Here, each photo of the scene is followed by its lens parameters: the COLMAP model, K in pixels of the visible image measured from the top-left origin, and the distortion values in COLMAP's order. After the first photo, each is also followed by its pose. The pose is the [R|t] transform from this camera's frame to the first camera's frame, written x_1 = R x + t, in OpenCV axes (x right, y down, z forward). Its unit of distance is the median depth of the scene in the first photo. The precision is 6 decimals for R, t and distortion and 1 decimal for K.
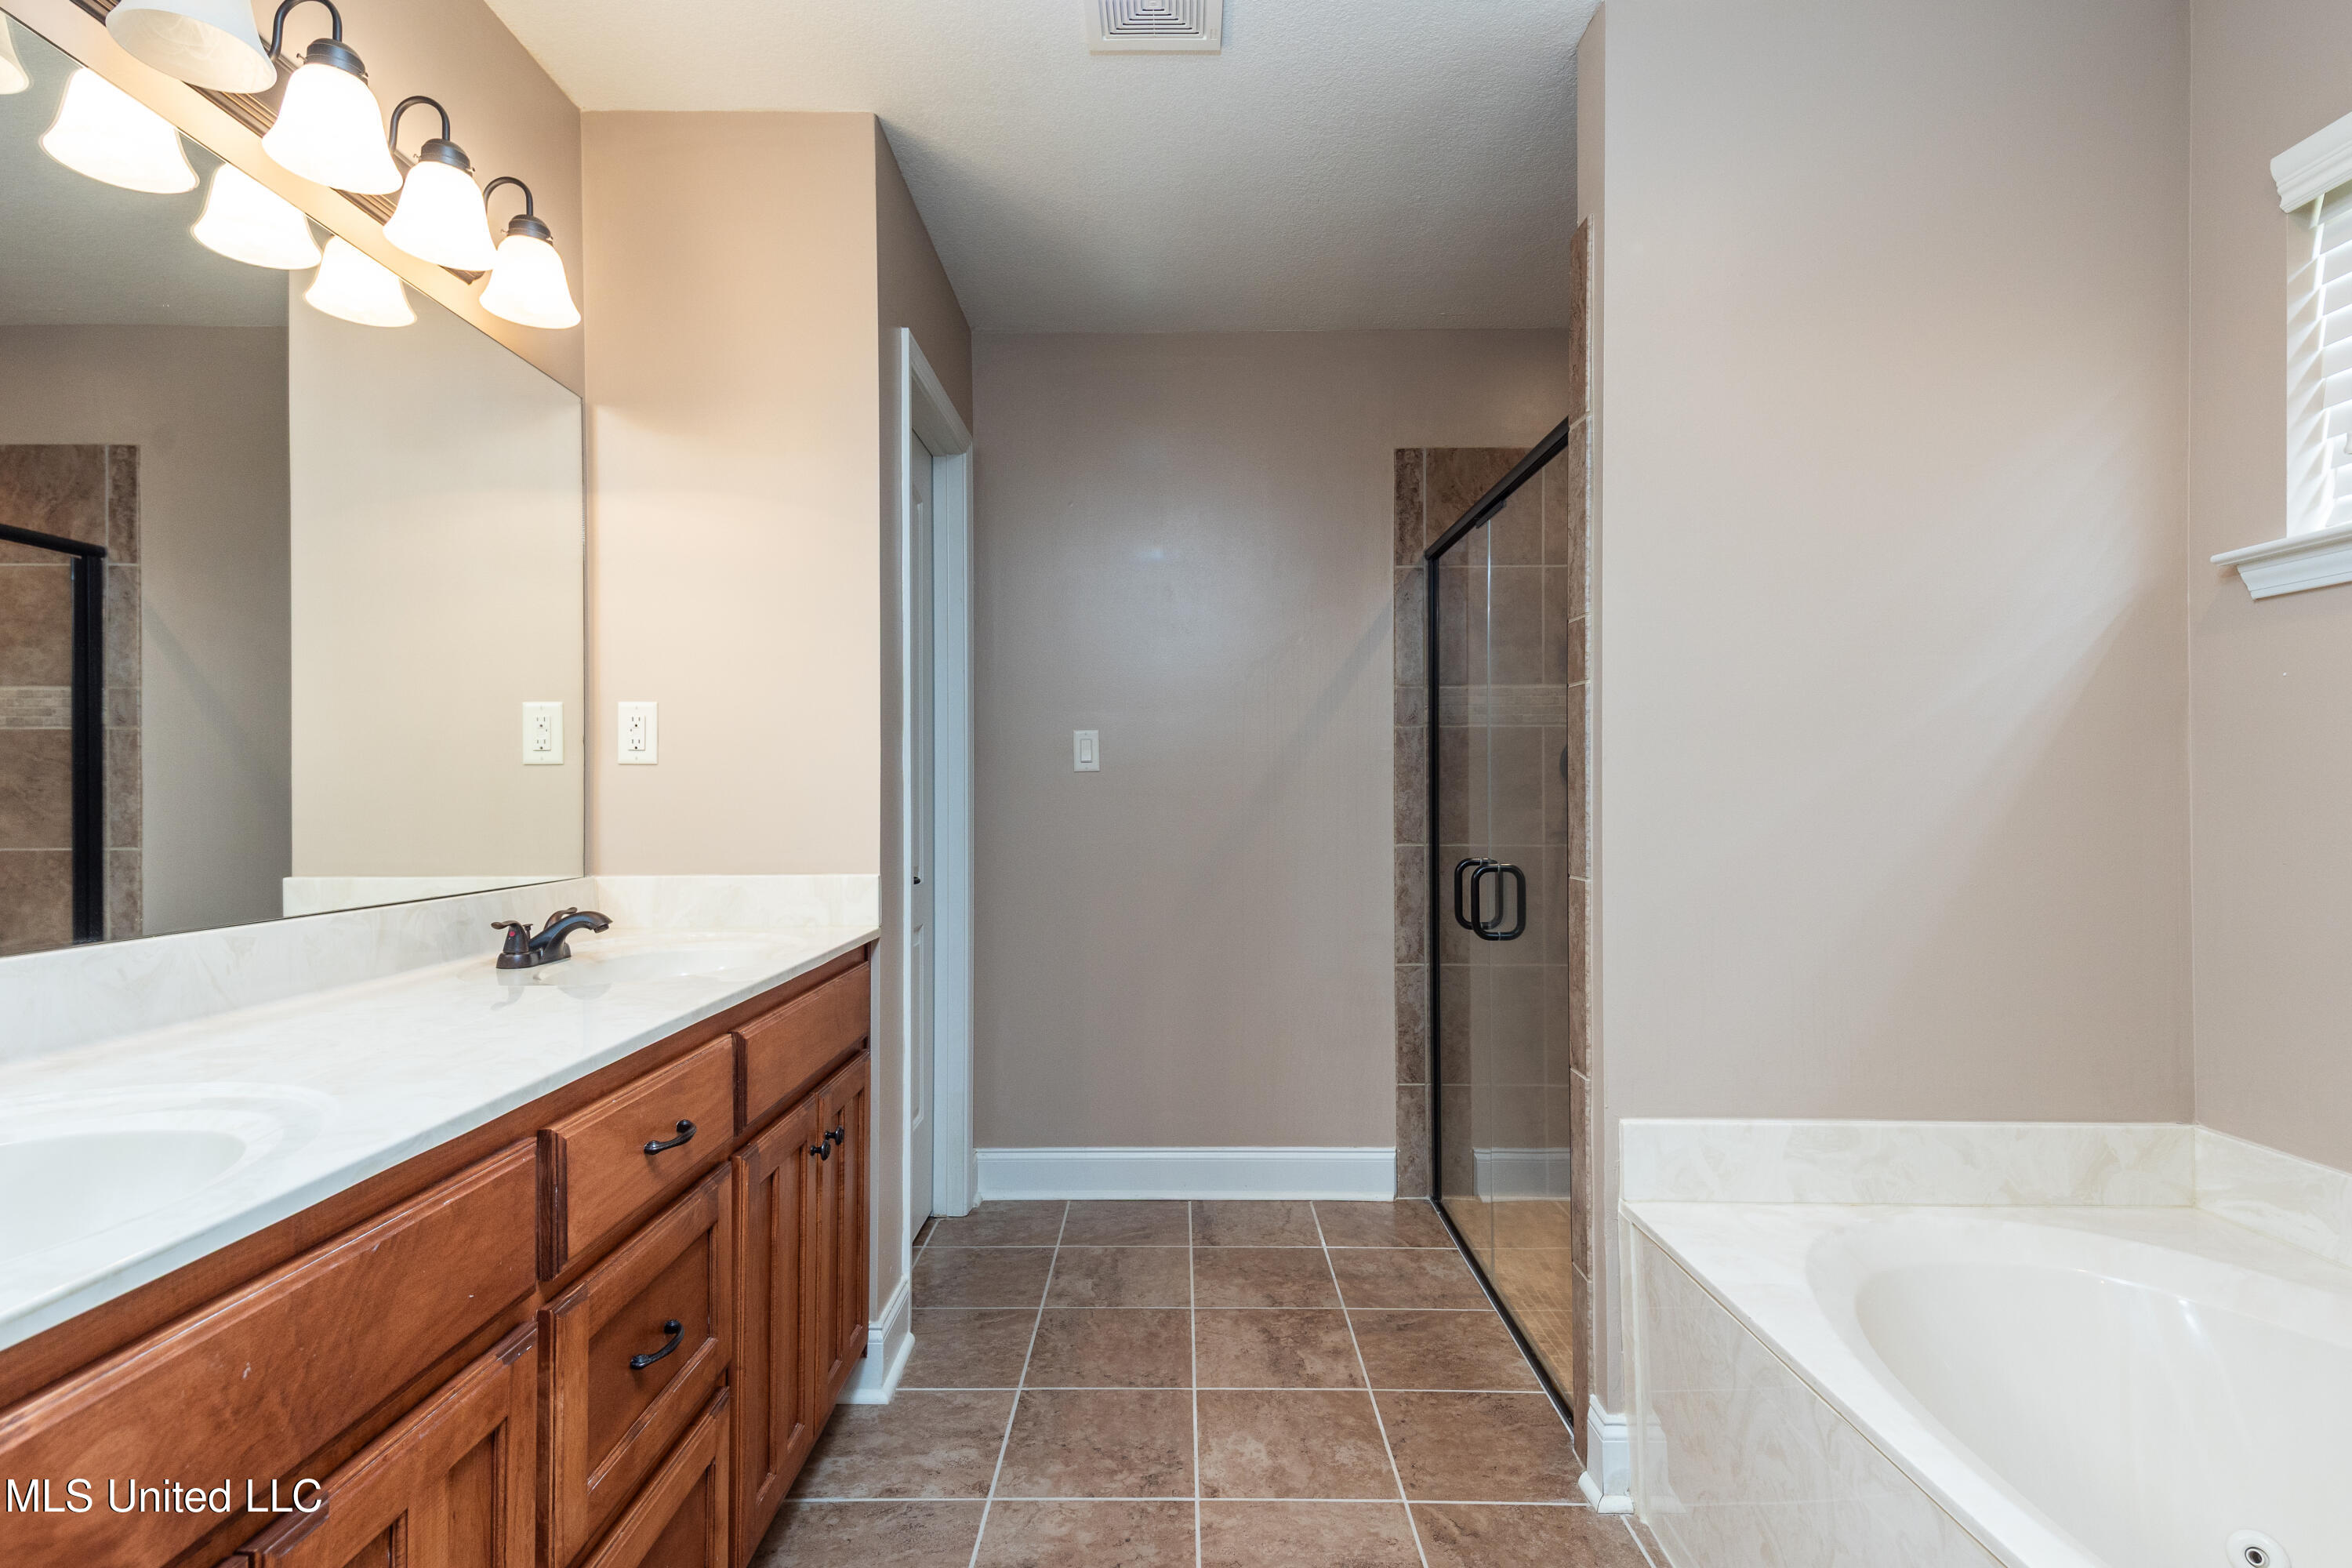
lens RADIAL K [[1156.2, 0, 1173.0], [0, 1156.2, 787.0], [0, 0, 1]] dist [0.078664, -0.029093]
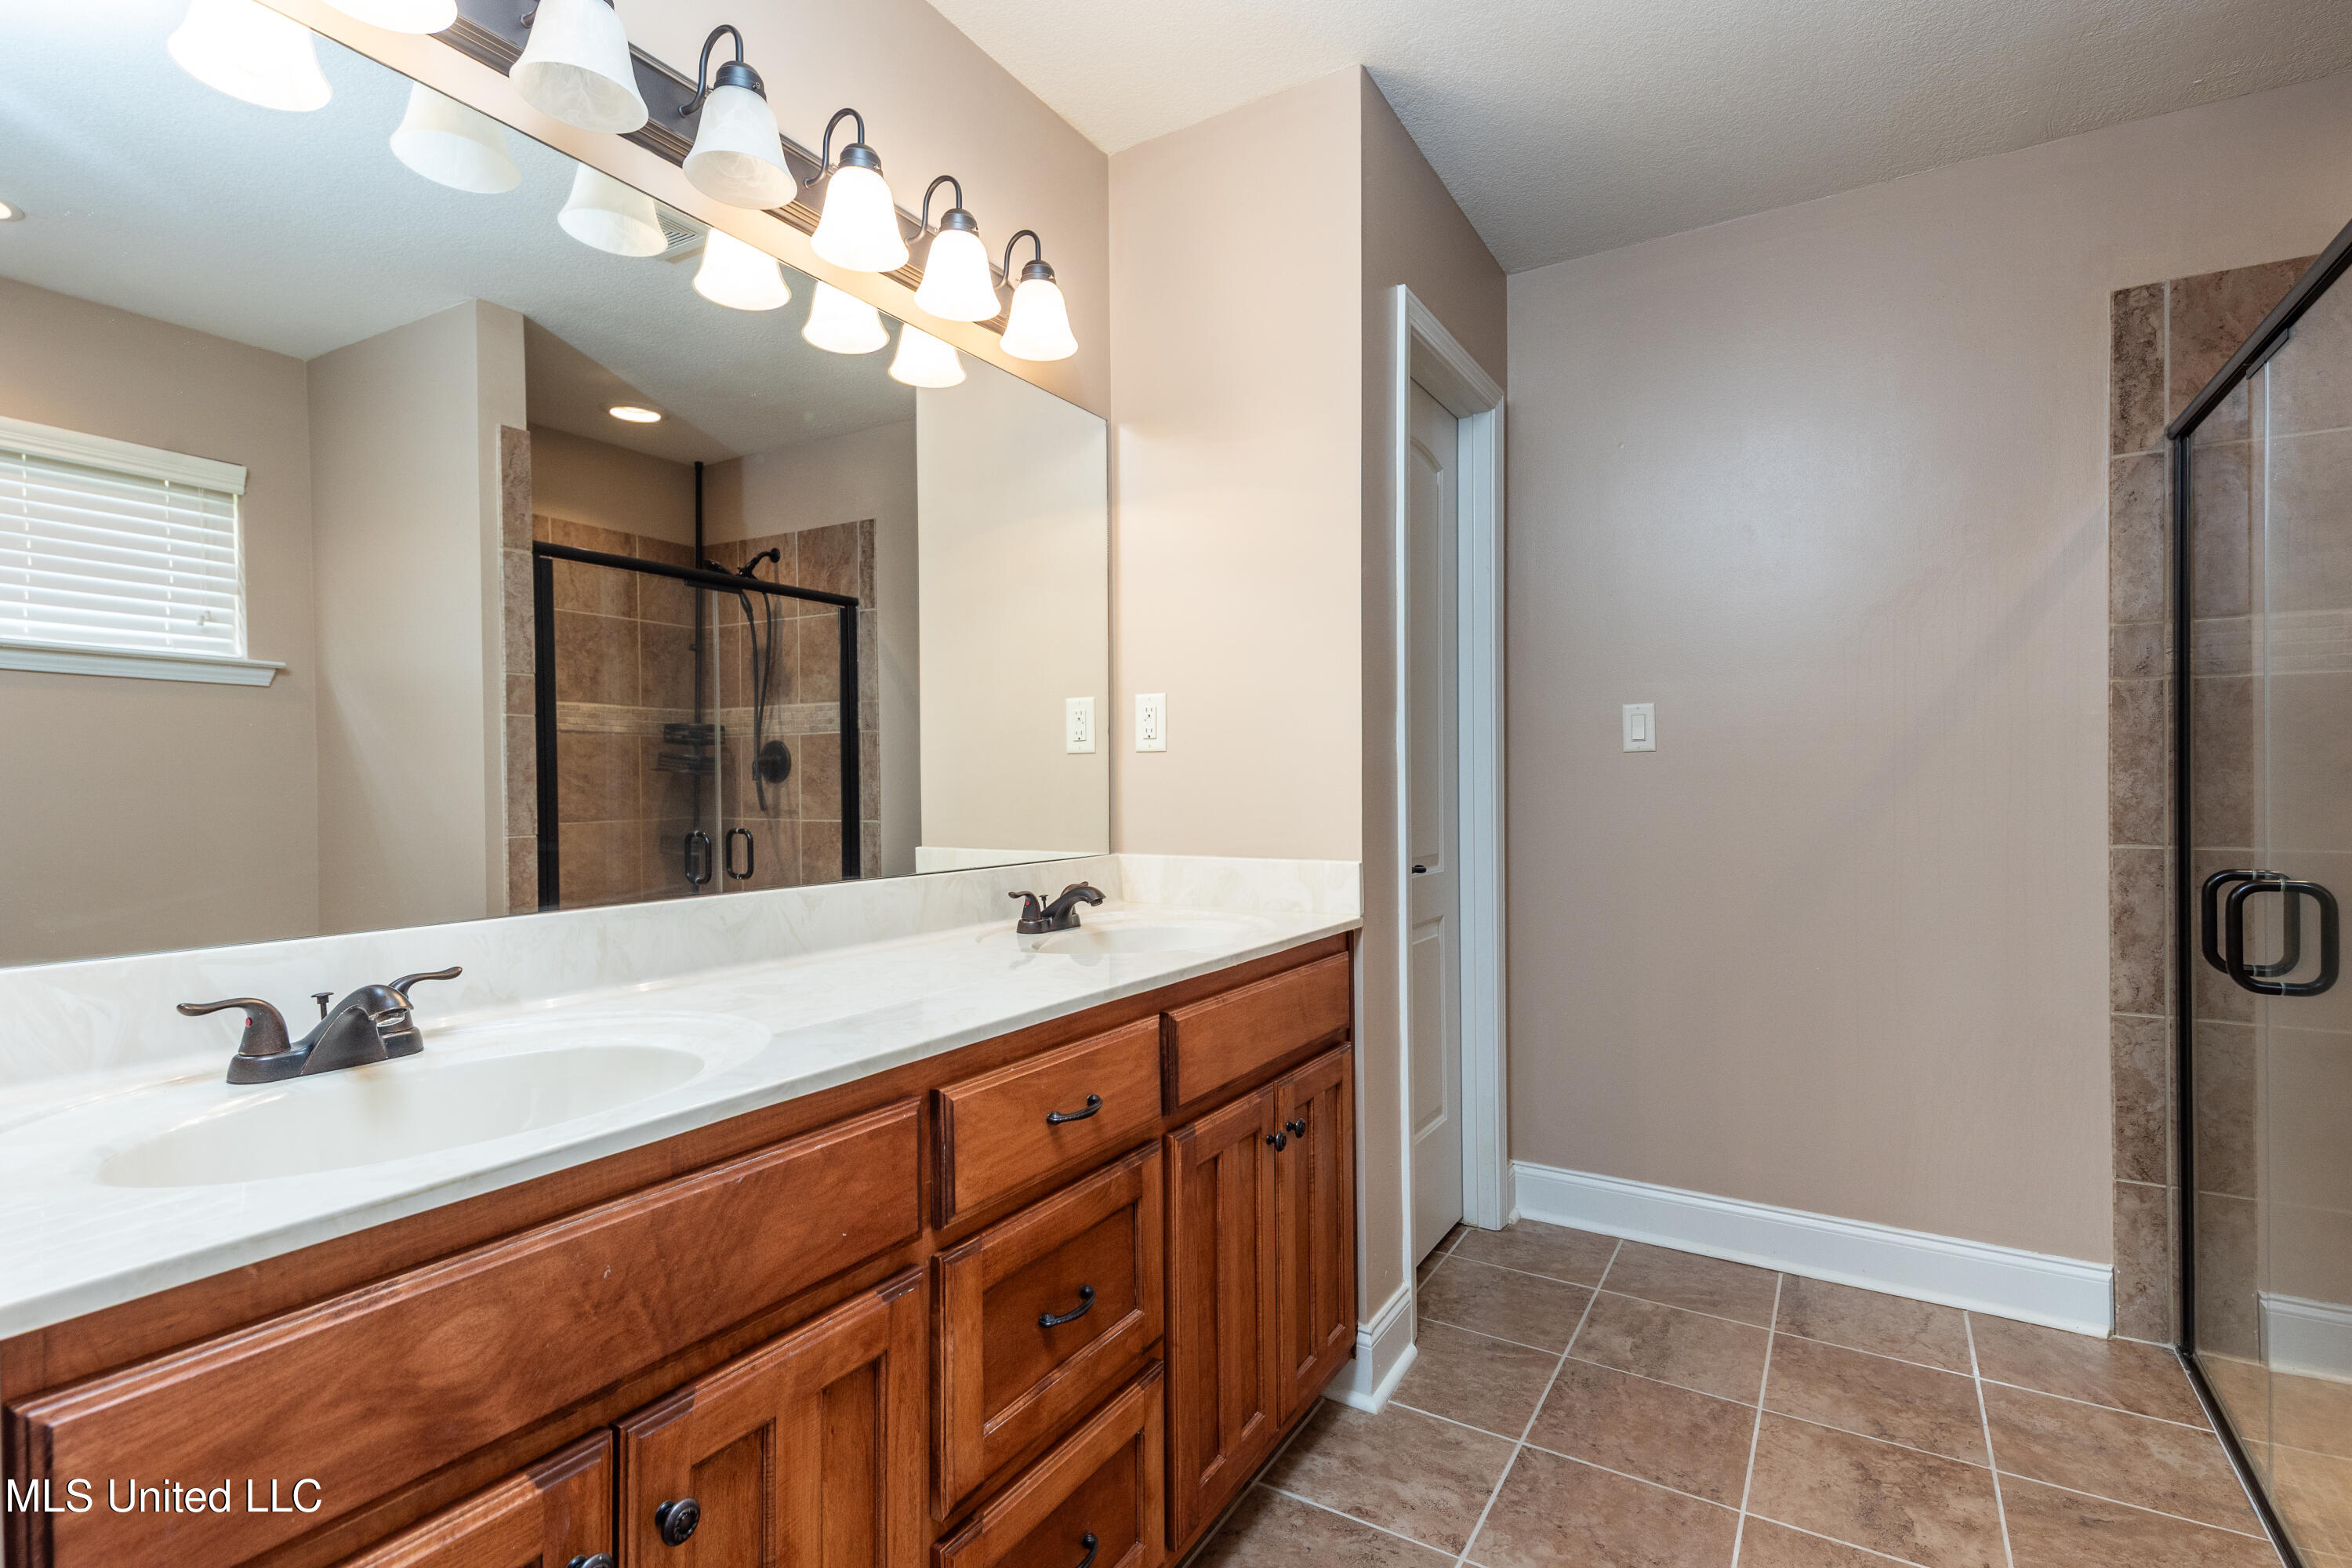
lens RADIAL K [[1131.5, 0, 1176.0], [0, 1131.5, 784.0], [0, 0, 1]] dist [0.071364, -0.029887]
pose [[0.854426, -0.001655, -0.519571, 0.102768], [0.007294, 0.999935, 0.008811, 0.001375], [0.519522, -0.011318, 0.854382, 0.117358]]
